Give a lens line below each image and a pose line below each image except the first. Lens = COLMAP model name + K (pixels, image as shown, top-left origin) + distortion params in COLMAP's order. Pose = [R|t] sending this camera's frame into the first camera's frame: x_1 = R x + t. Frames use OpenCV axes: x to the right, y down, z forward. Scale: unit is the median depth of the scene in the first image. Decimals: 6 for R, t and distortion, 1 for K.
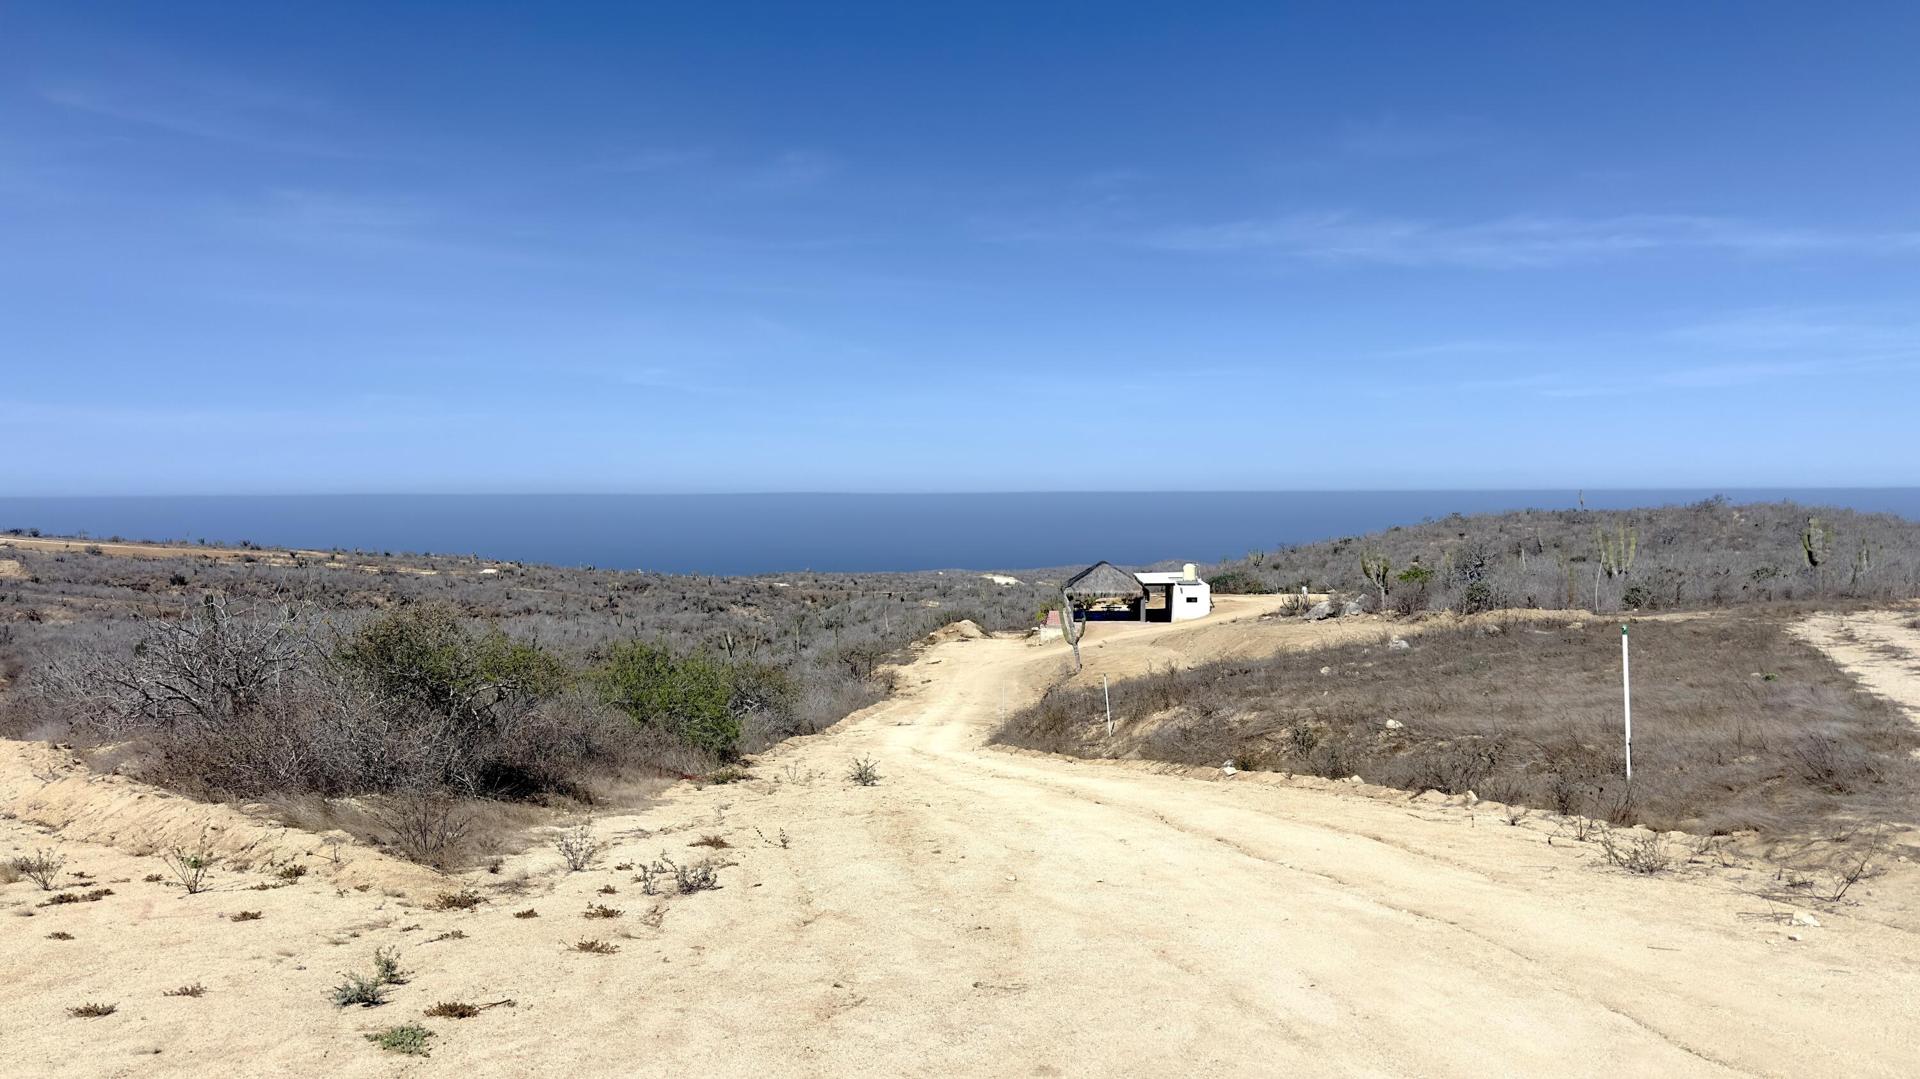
lens RADIAL K [[1337.2, 0, 927.1], [0, 1337.2, 552.3], [0, 0, 1]] dist [0.068888, -0.076242]
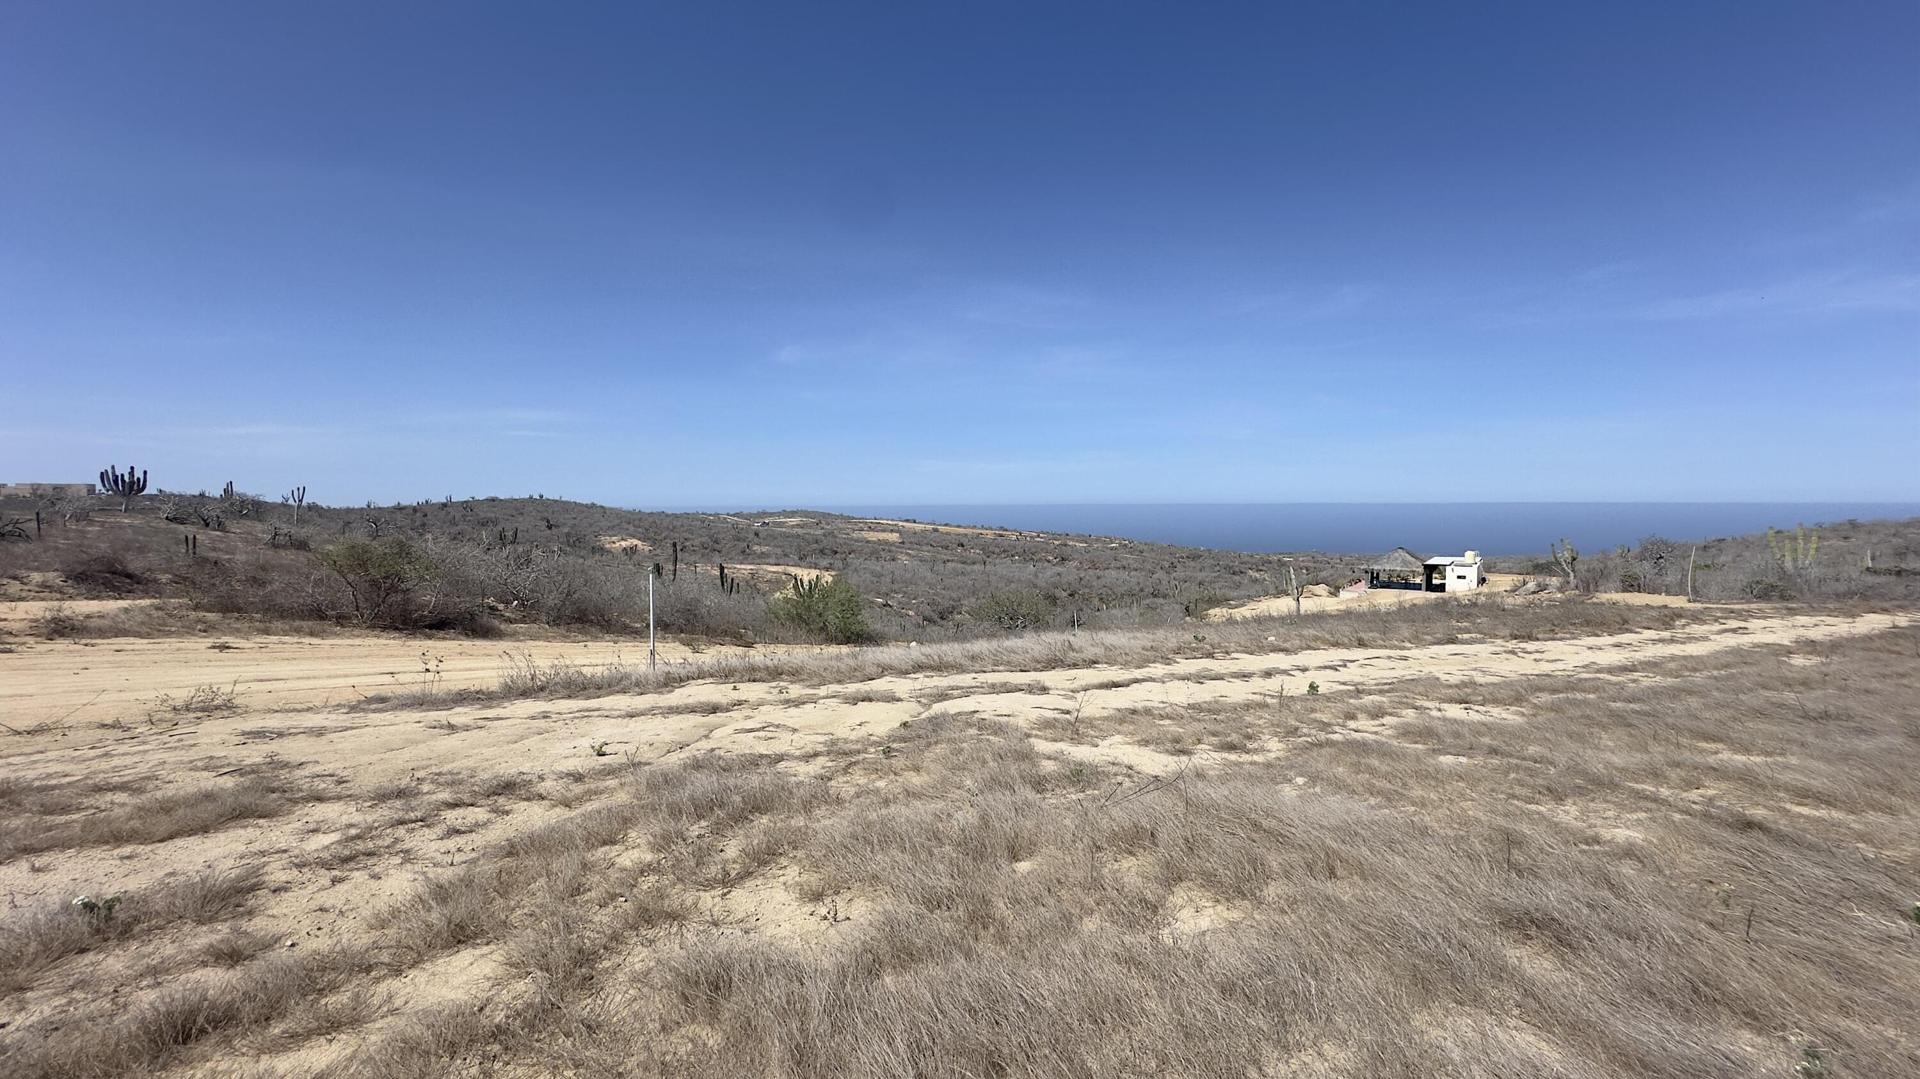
lens RADIAL K [[763.7, 0, 965.9], [0, 763.7, 548.6], [0, 0, 1]] dist [0.001510, -0.000620]
pose [[0.852812, 0.034031, -0.521108, 0.185959], [-0.025936, 0.999403, 0.022821, 0.001487], [0.521574, -0.005947, 0.853186, 0.076717]]
